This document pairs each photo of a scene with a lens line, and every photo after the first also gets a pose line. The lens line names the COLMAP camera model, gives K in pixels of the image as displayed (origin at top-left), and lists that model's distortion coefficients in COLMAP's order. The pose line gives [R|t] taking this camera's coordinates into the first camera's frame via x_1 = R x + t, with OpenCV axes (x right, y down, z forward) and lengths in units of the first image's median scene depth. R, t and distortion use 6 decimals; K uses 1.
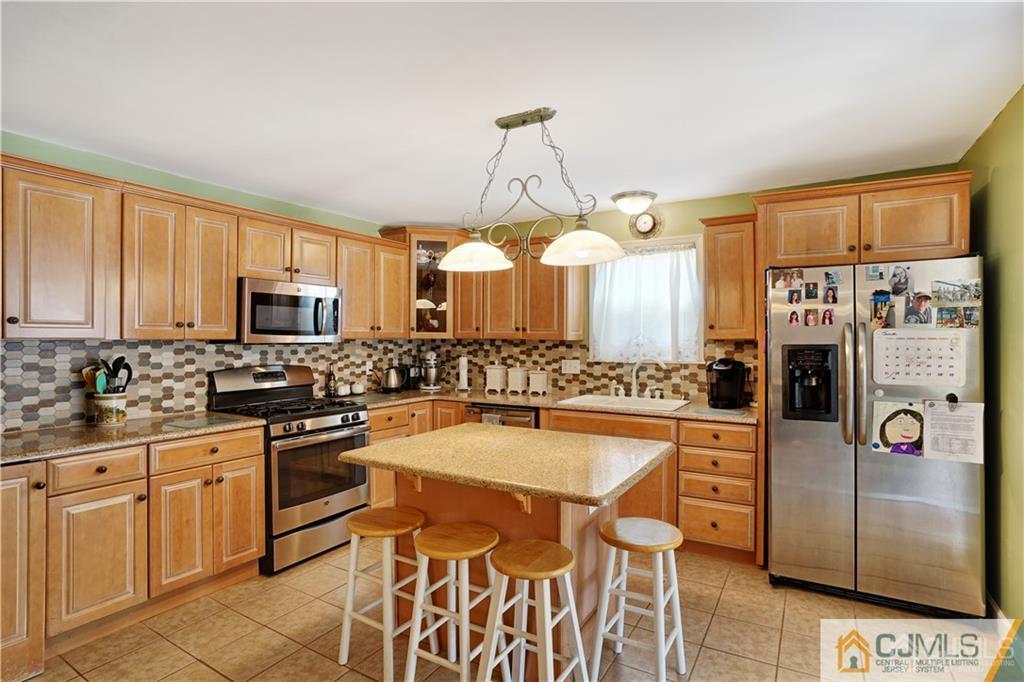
lens RADIAL K [[517.9, 0, 514.5], [0, 517.9, 341.2], [0, 0, 1]] dist [-0.012973, 0.002659]
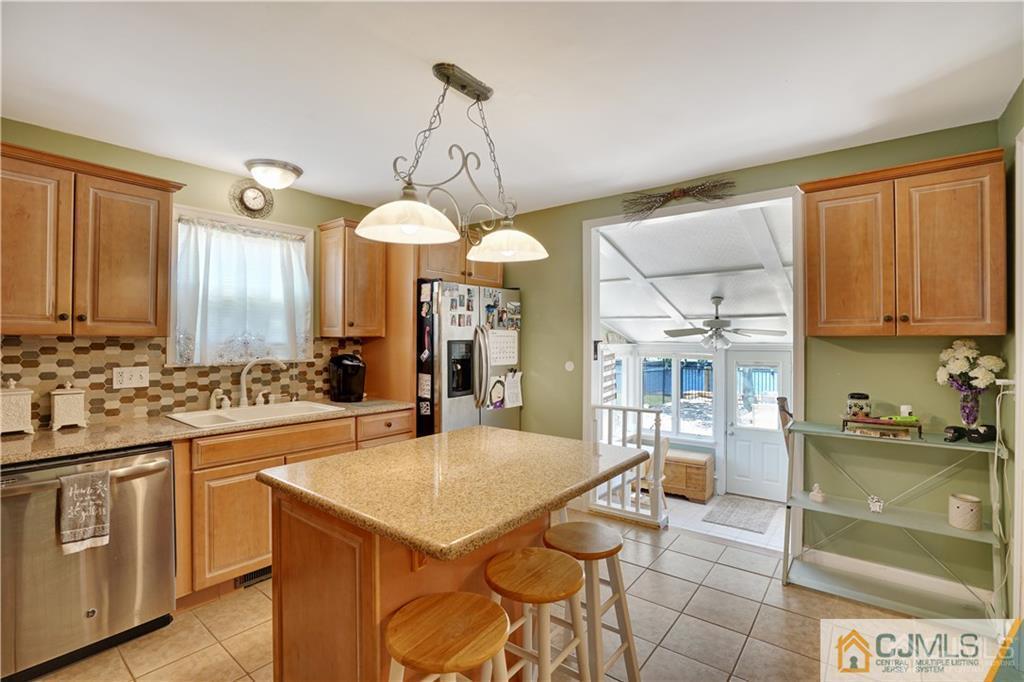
lens RADIAL K [[469.8, 0, 507.8], [0, 469.8, 337.6], [0, 0, 1]] dist [-0.009943, 0.003937]
pose [[0.166497, 0.002724, 0.986038, -0.446015], [0.004829, 0.999982, -0.003578, 0.003276], [-0.986030, 0.005357, 0.166481, 0.476478]]
